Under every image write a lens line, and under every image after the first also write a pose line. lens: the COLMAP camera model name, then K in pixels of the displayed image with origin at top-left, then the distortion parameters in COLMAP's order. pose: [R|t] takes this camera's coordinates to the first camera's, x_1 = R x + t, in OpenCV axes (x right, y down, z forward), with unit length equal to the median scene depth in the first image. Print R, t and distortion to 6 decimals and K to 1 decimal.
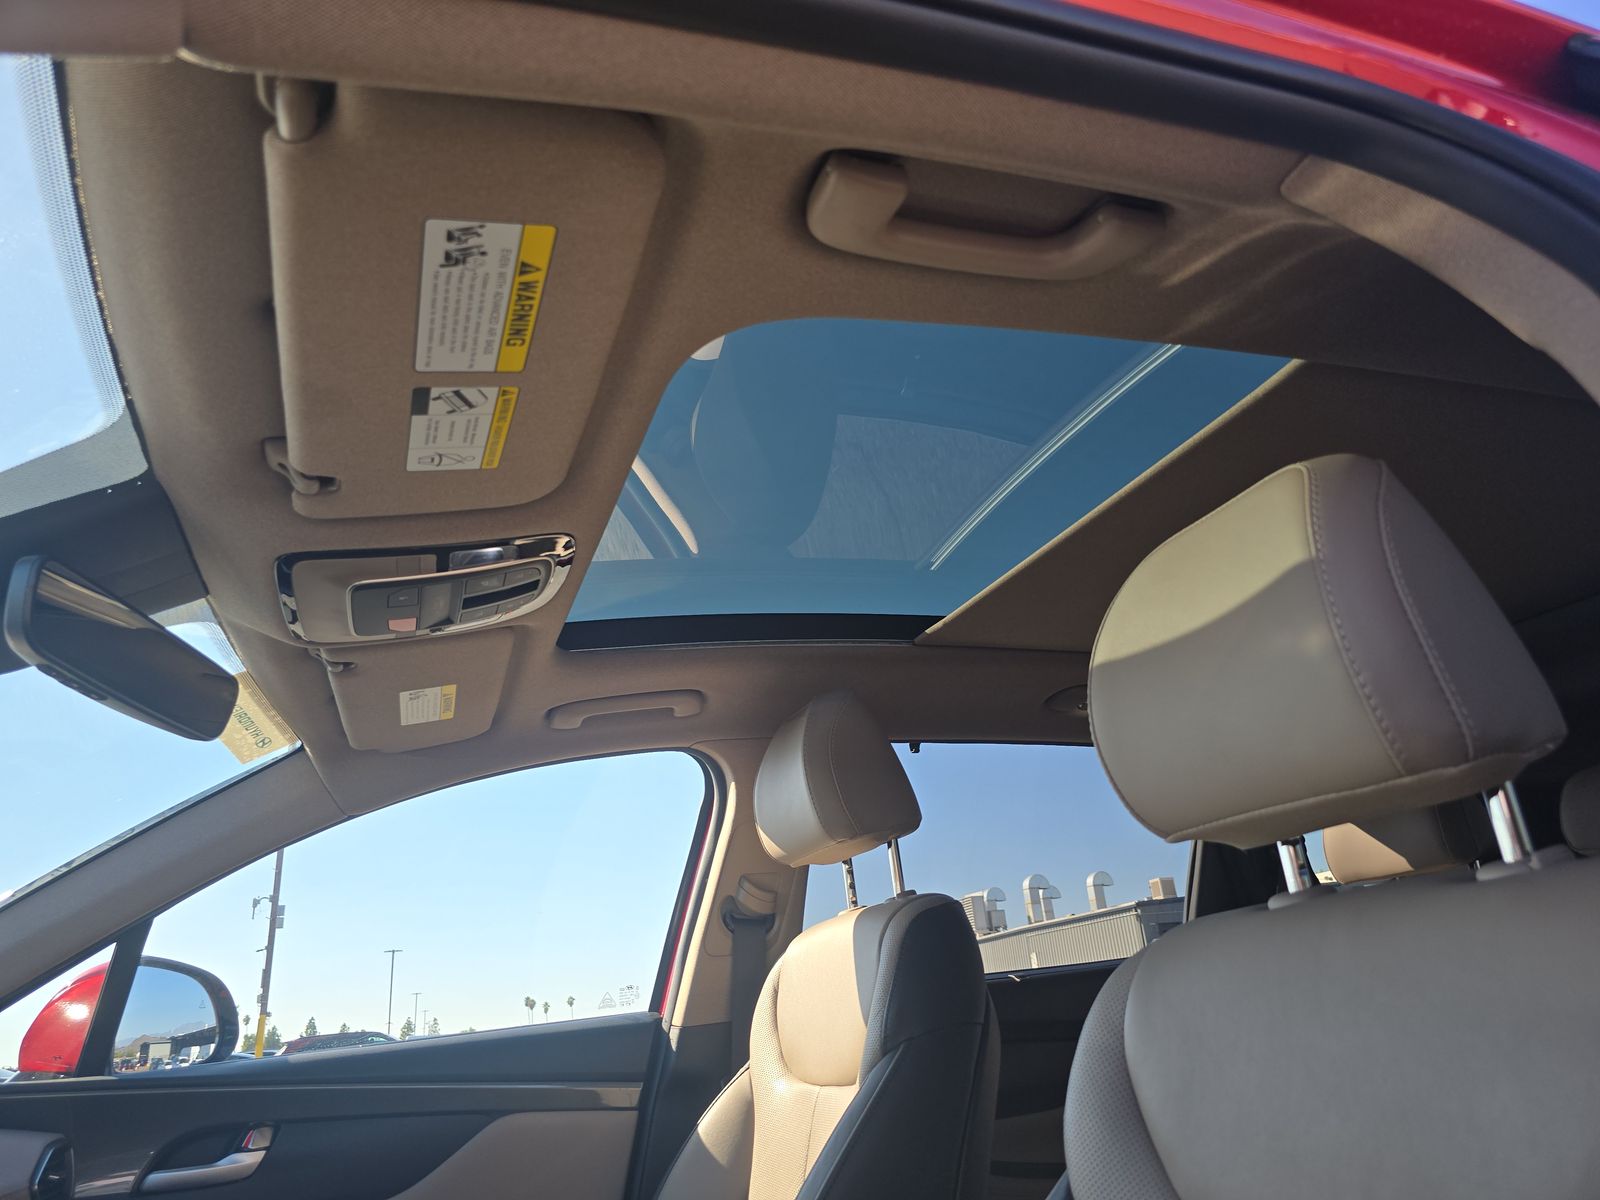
lens RADIAL K [[1048.9, 0, 800.0], [0, 1048.9, 600.0], [0, 0, 1]] dist [0.032786, -0.028205]
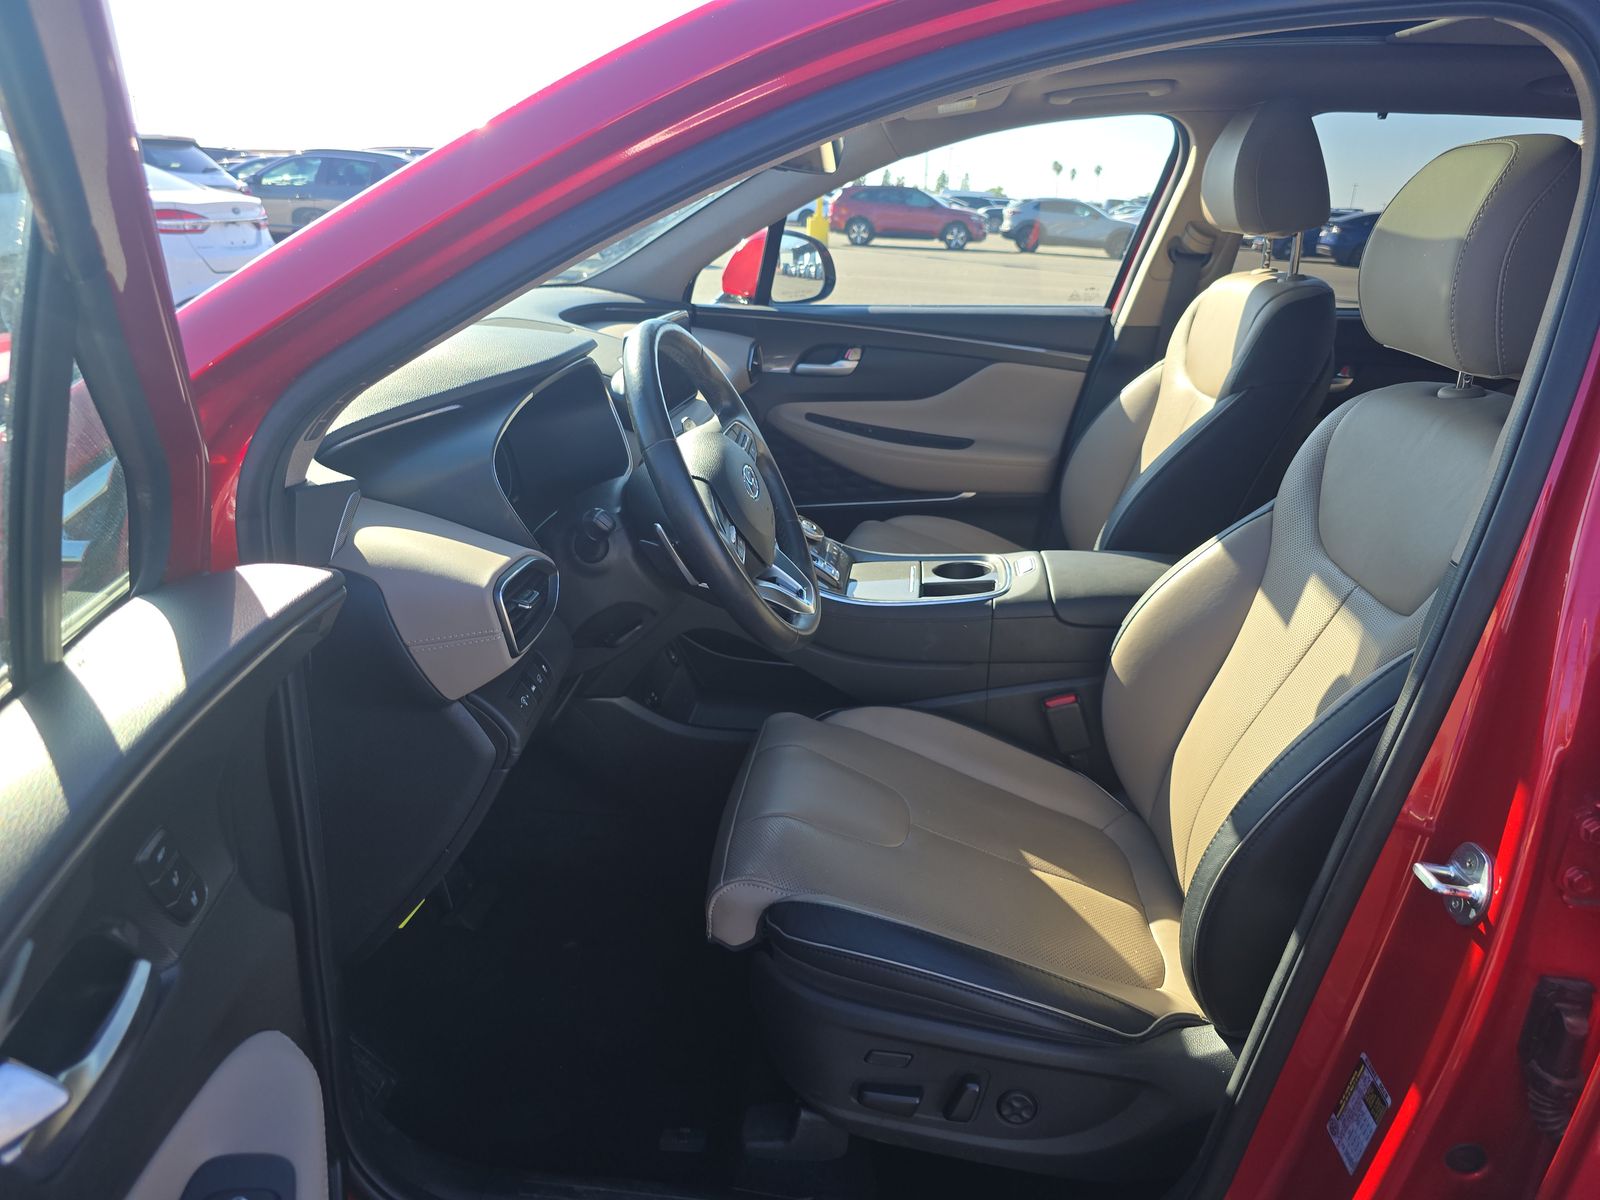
lens RADIAL K [[1048.9, 0, 800.0], [0, 1048.9, 600.0], [0, 0, 1]] dist [0.032786, -0.028205]
pose [[0.892948, 0.252902, -0.372404, 0.115195], [0.071907, 0.736514, 0.672589, -0.292476], [0.444379, -0.627366, 0.639483, -0.305974]]
